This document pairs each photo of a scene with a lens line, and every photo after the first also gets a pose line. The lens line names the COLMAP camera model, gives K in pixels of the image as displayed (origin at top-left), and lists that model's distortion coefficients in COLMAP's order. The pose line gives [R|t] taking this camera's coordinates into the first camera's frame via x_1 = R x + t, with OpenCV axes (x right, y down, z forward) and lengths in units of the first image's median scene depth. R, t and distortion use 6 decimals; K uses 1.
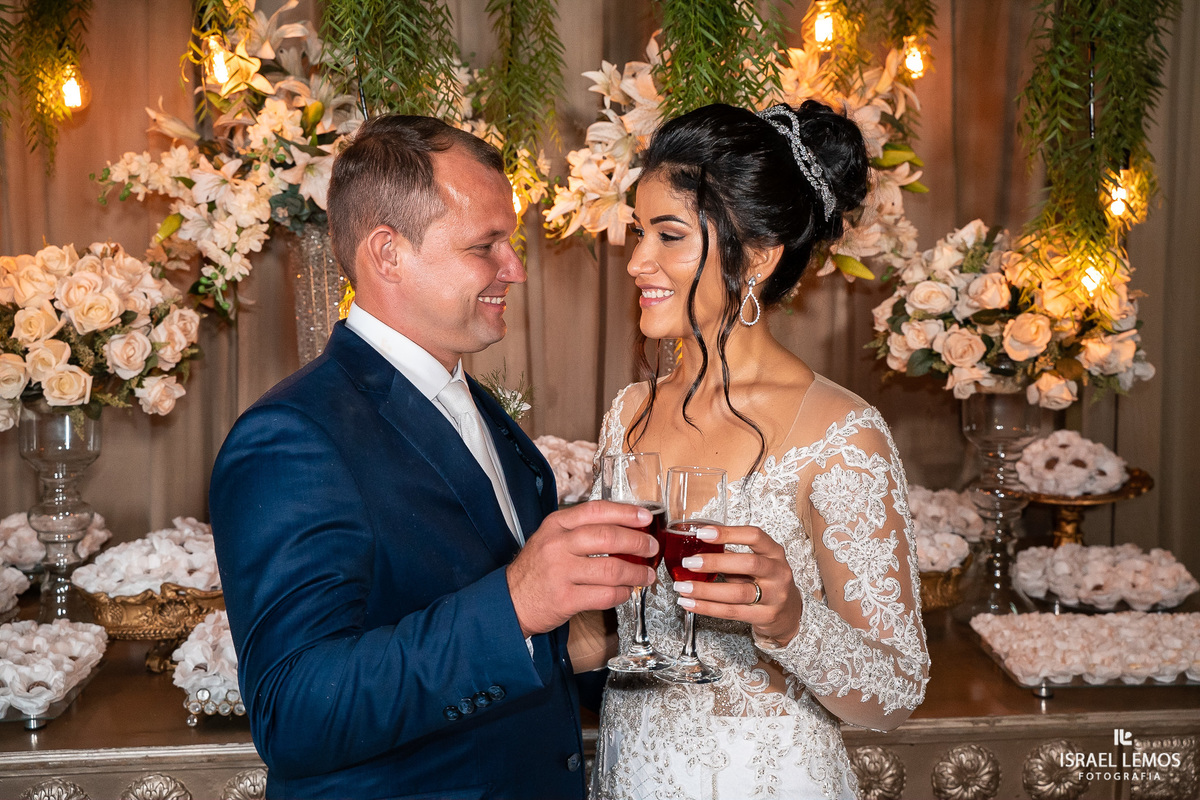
lens RADIAL K [[1414.8, 0, 600.8], [0, 1414.8, 403.9], [0, 0, 1]] dist [0.044533, 0.000000]
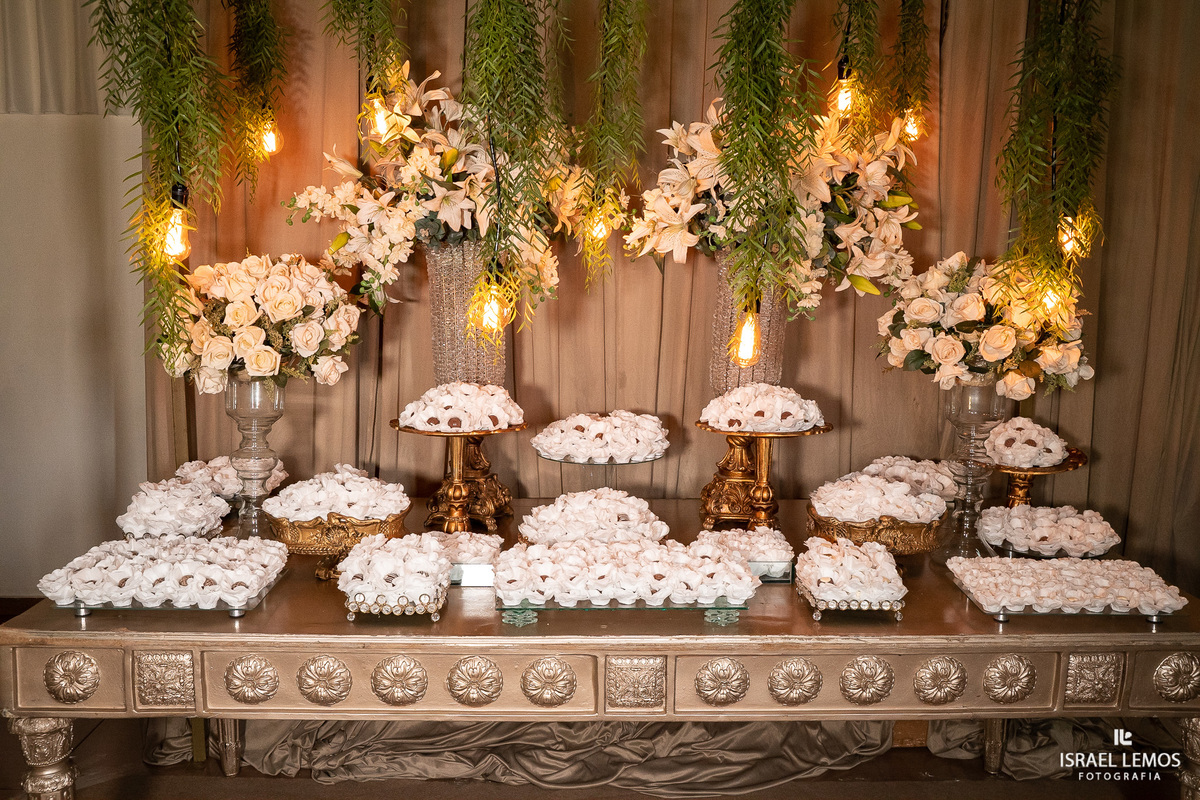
lens RADIAL K [[1090.4, 0, 602.0], [0, 1090.4, 401.4], [0, 0, 1]] dist [-0.046433, 0.000000]
pose [[0.998789, 0.028252, -0.040282, -0.016552], [-0.027713, 0.999520, 0.013880, 0.001806], [0.040655, -0.012747, 0.999092, 0.003609]]
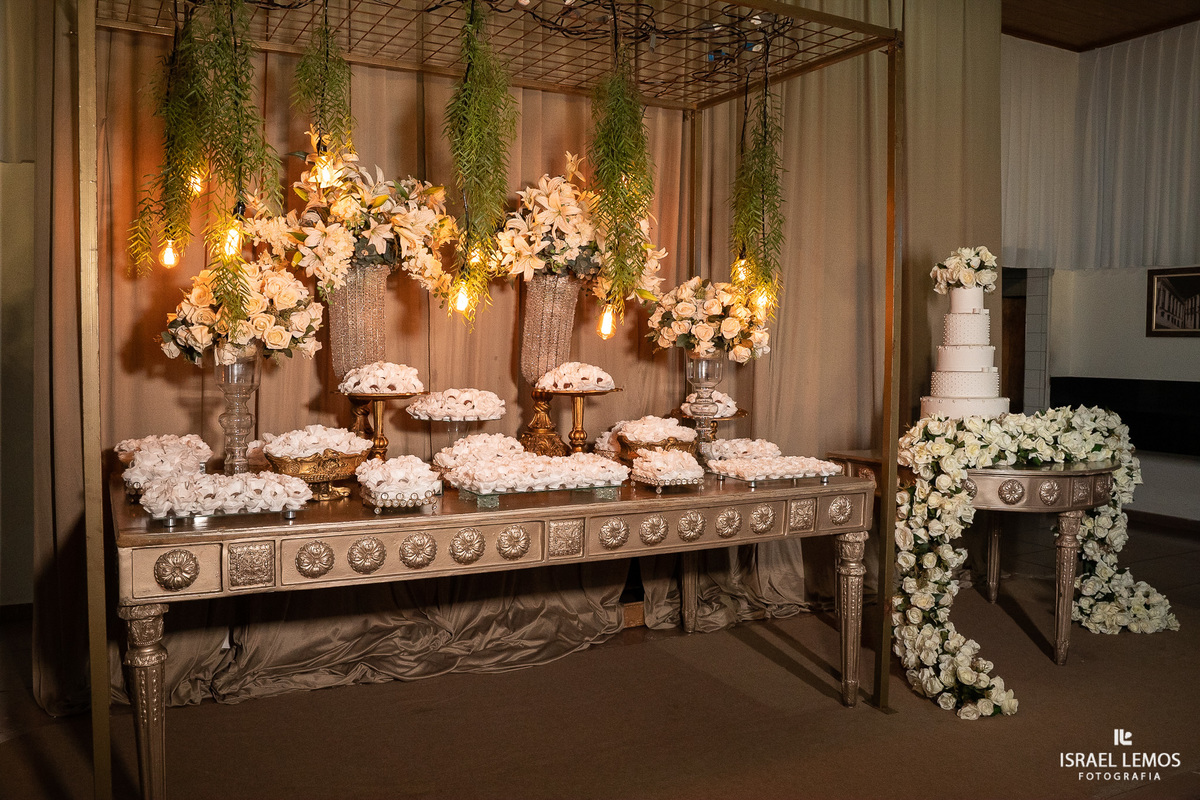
lens RADIAL K [[974.5, 0, 603.0], [0, 974.5, 399.7], [0, 0, 1]] dist [-0.090445, 0.008432]
pose [[0.911171, -0.000333, 0.412028, -0.468099], [0.026562, 0.997967, -0.057933, 0.136843], [-0.411171, 0.063732, 0.909327, -0.251642]]
